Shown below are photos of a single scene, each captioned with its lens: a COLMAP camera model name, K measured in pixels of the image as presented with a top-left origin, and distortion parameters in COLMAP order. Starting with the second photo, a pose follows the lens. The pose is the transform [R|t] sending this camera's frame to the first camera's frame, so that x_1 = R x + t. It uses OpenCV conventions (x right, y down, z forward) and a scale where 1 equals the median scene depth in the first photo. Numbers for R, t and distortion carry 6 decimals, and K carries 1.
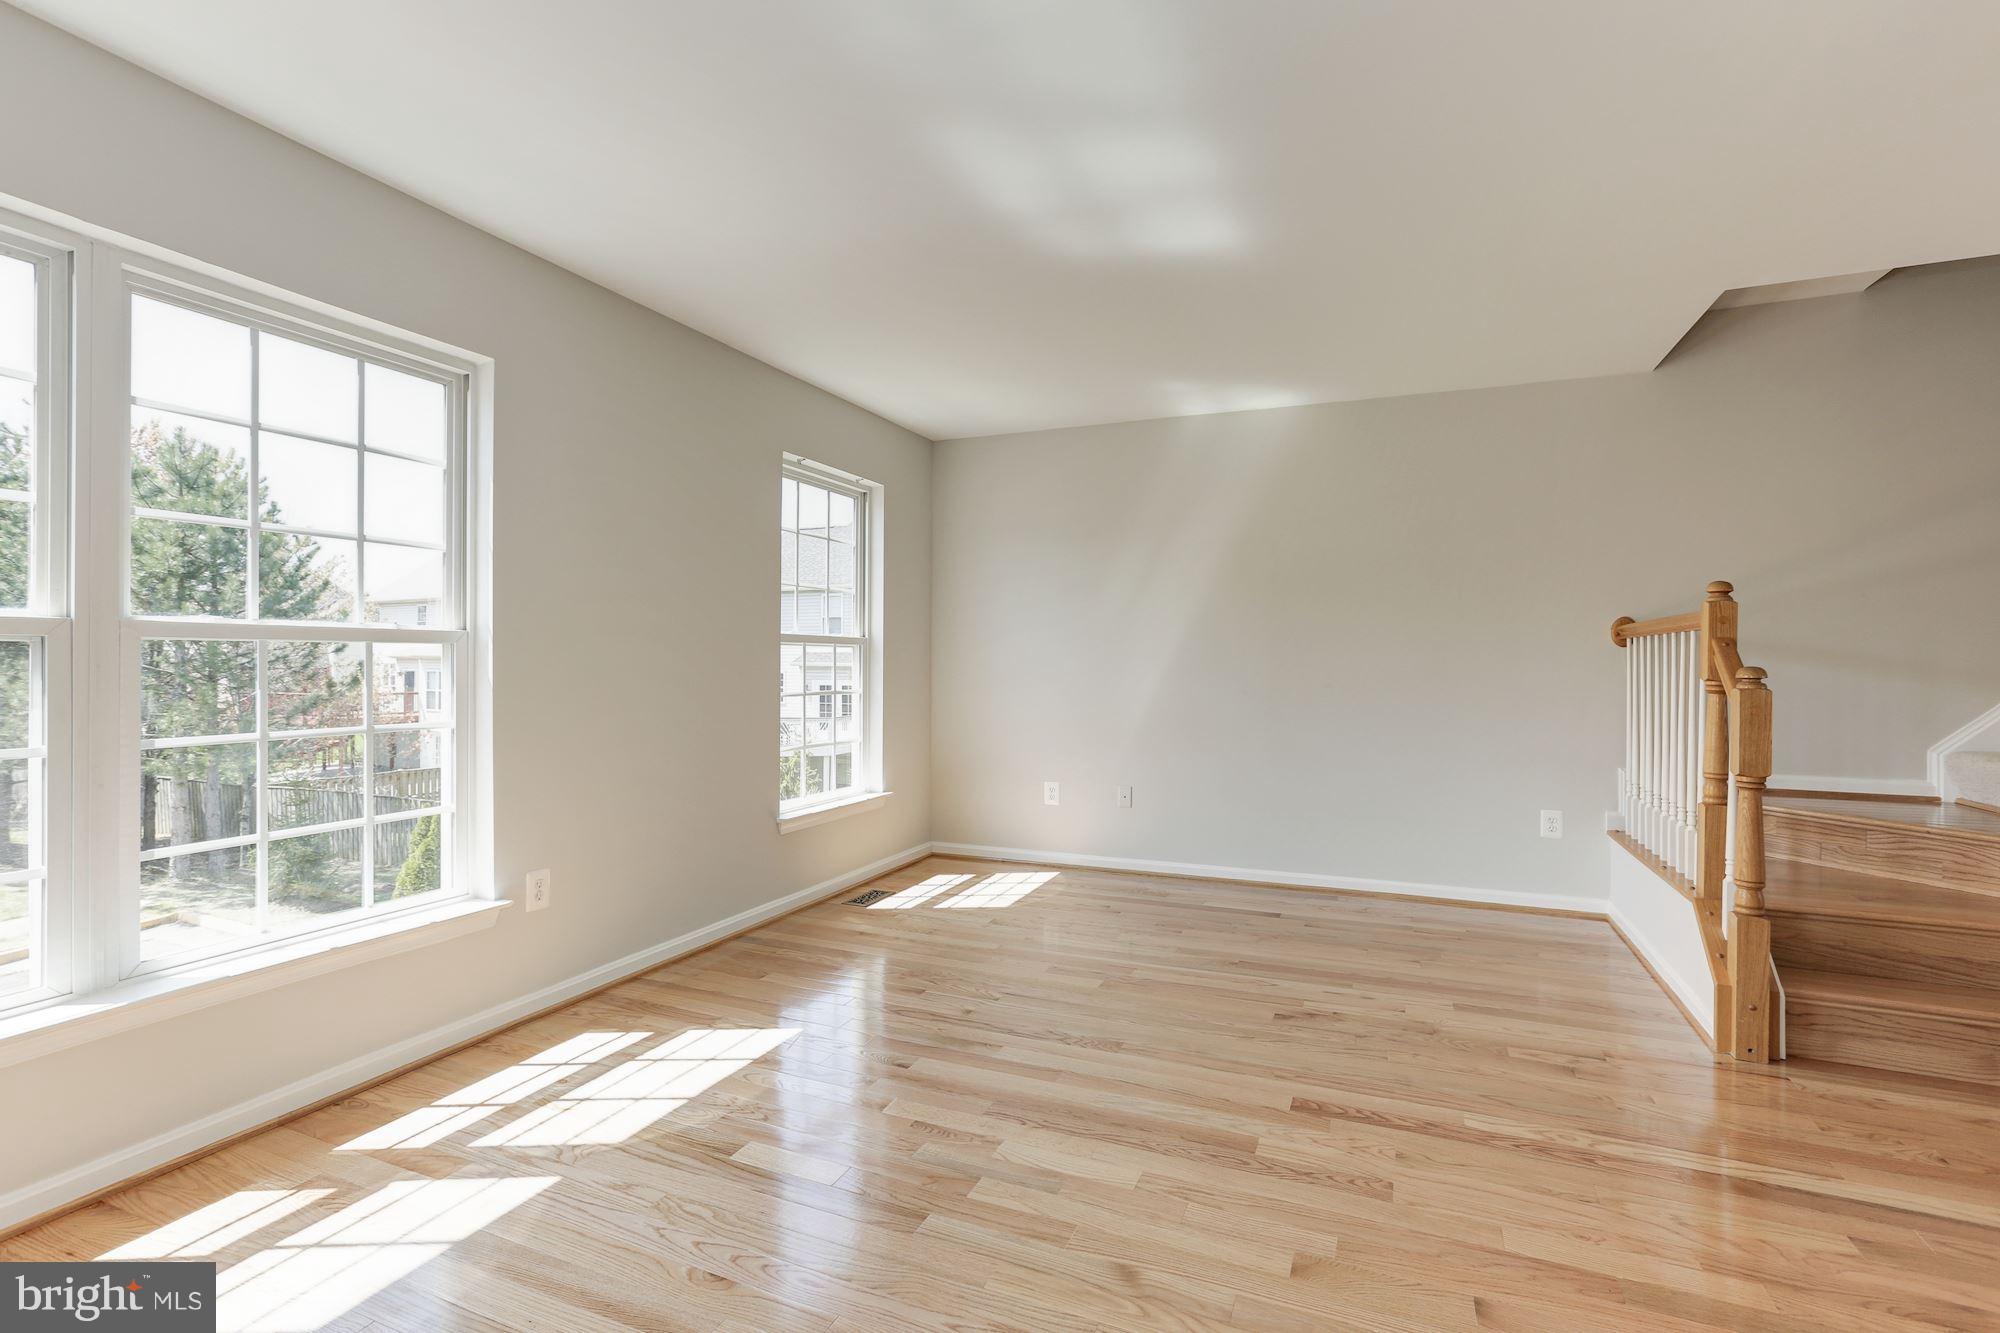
lens RADIAL K [[920.8, 0, 997.3], [0, 920.8, 661.0], [0, 0, 1]] dist [-0.028725, 0.014933]
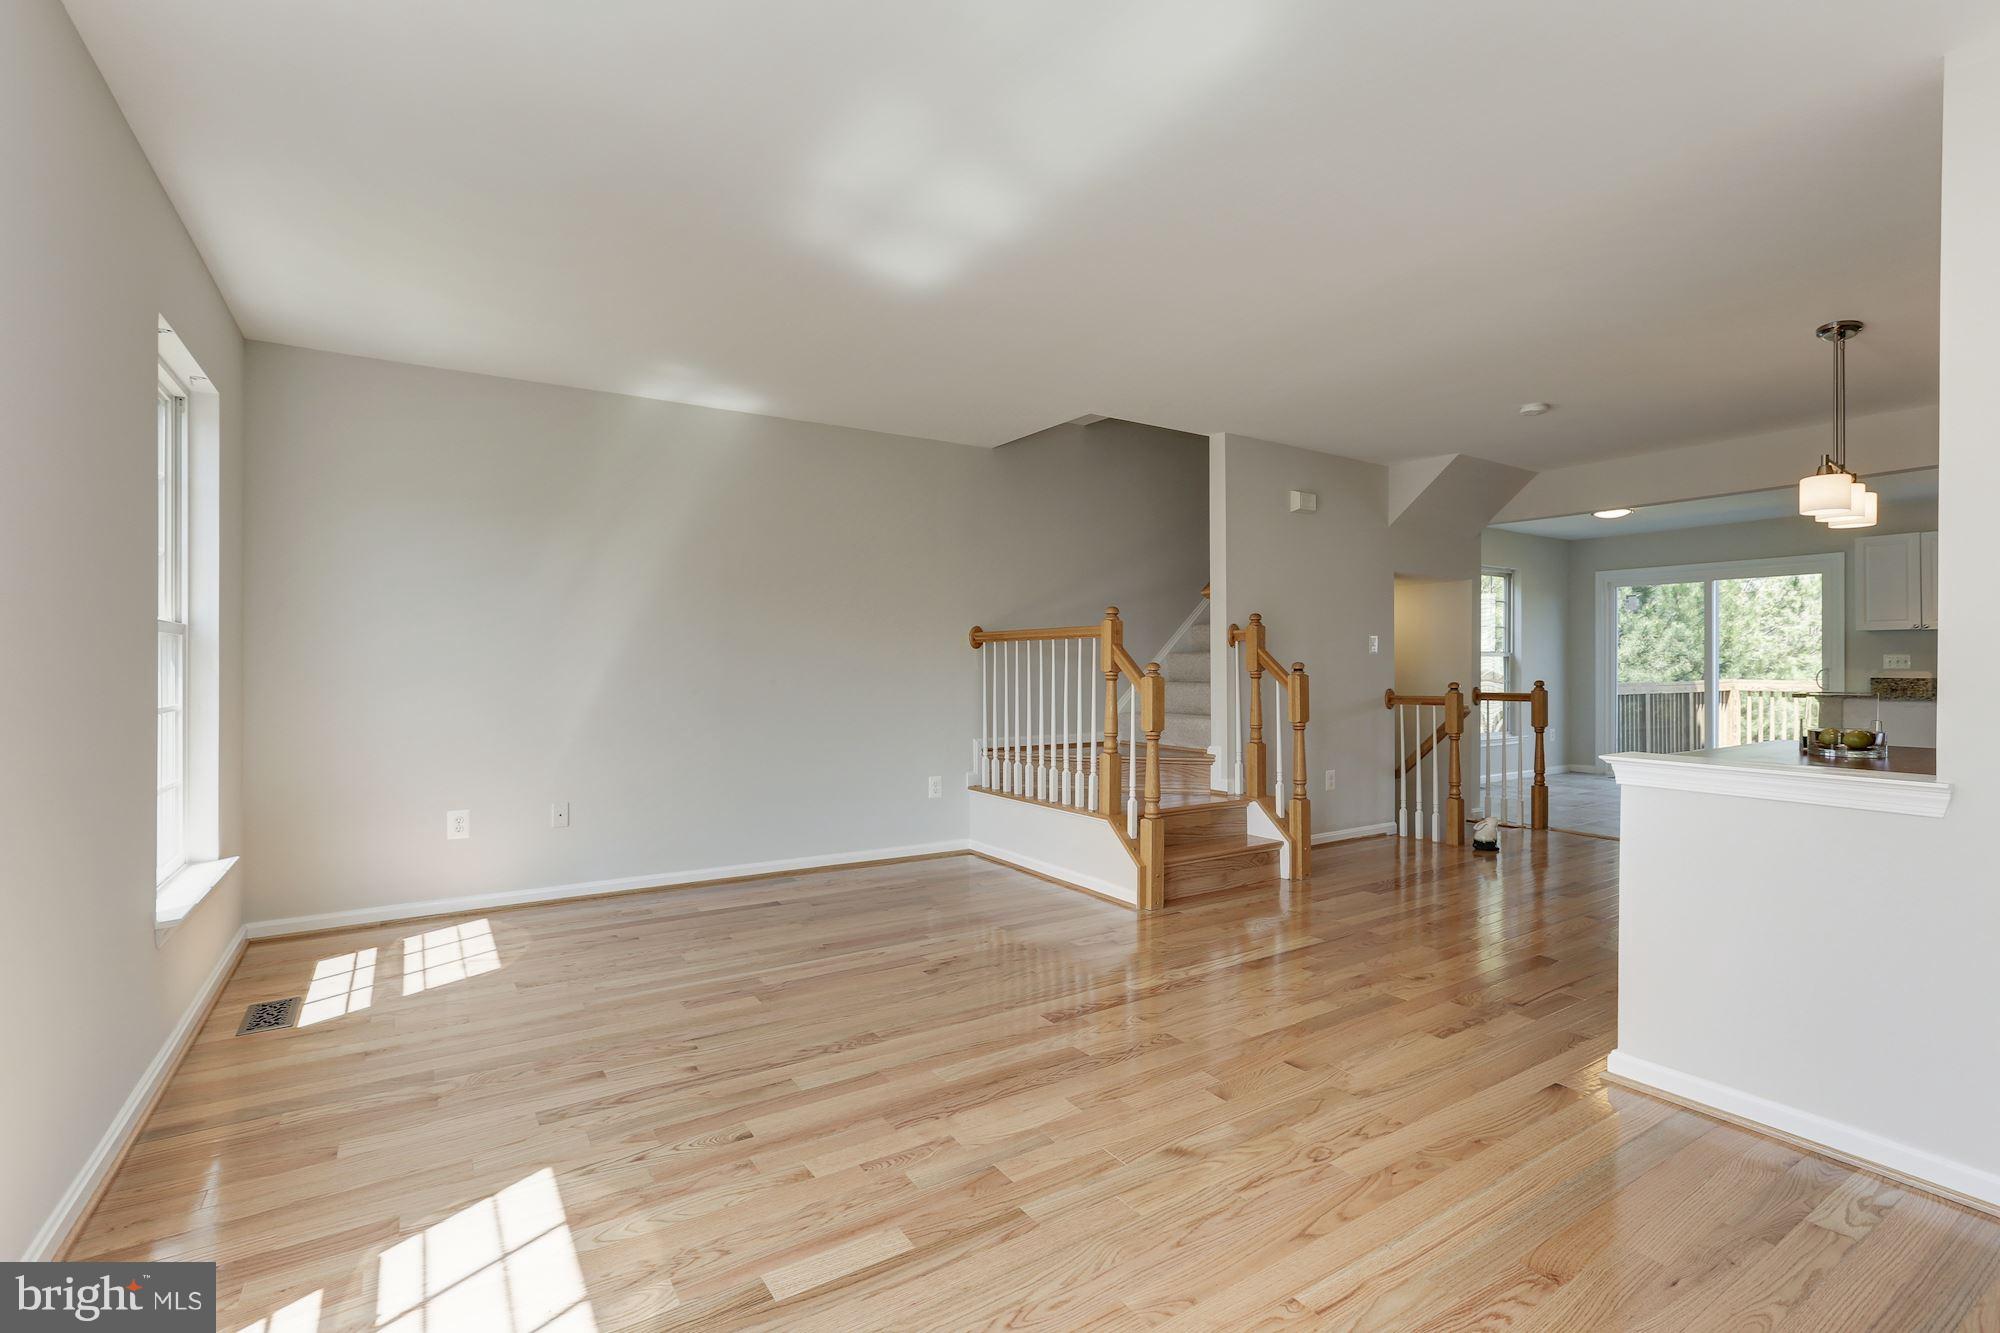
lens RADIAL K [[920.8, 0, 1003.5], [0, 920.8, 652.7], [0, 0, 1]] dist [-0.028725, 0.014933]
pose [[0.548248, 0.008368, 0.836274, -0.603024], [-0.001772, 0.999959, -0.008844, 0.002010], [-0.836314, 0.003367, 0.548241, 0.299076]]
